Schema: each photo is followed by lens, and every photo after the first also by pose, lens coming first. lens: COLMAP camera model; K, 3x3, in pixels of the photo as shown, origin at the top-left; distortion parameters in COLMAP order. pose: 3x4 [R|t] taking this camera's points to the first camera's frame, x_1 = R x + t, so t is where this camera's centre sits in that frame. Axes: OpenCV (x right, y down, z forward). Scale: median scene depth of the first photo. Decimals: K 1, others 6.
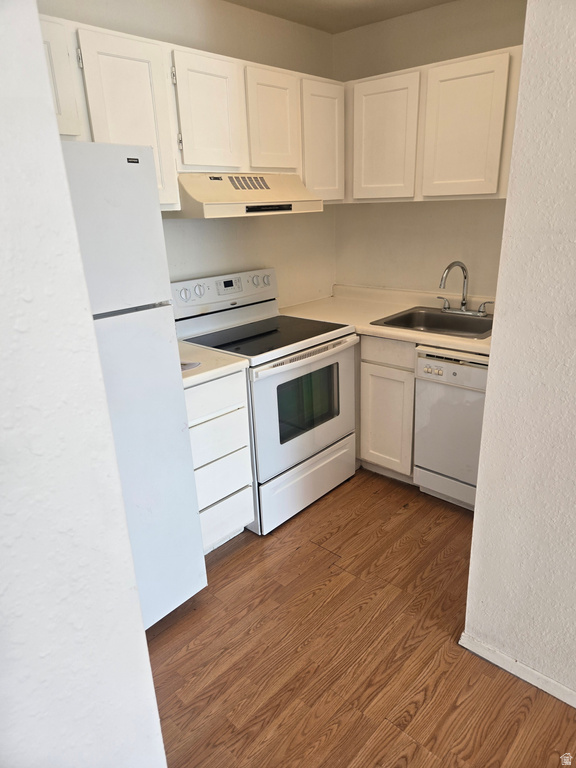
lens RADIAL K [[513.7, 0, 291.8], [0, 513.7, 389.1], [0, 0, 1]] dist [0.062642, -0.051541]
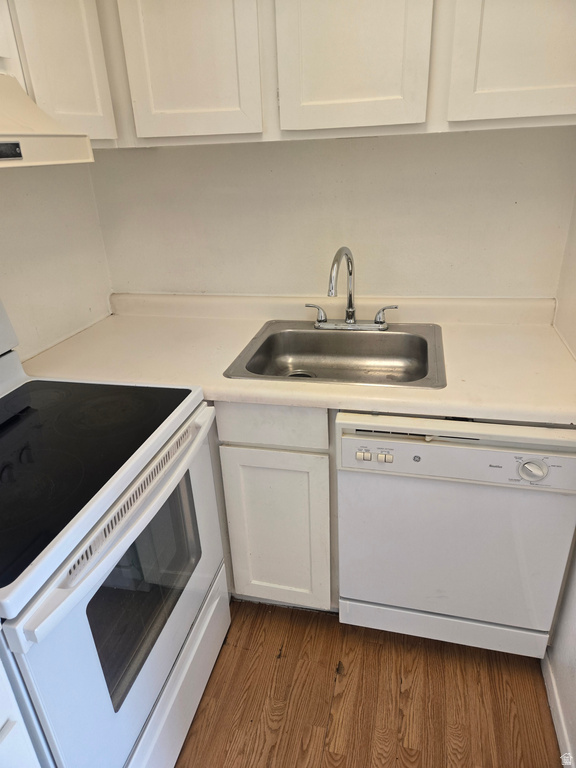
lens RADIAL K [[514.4, 0, 279.3], [0, 514.4, 384.9], [0, 0, 1]] dist [0.063273, -0.050232]
pose [[0.879134, -0.203309, 0.431032, -0.031482], [0.176996, 0.979037, 0.100790, -0.163872], [-0.442487, -0.012317, 0.896690, 0.497255]]
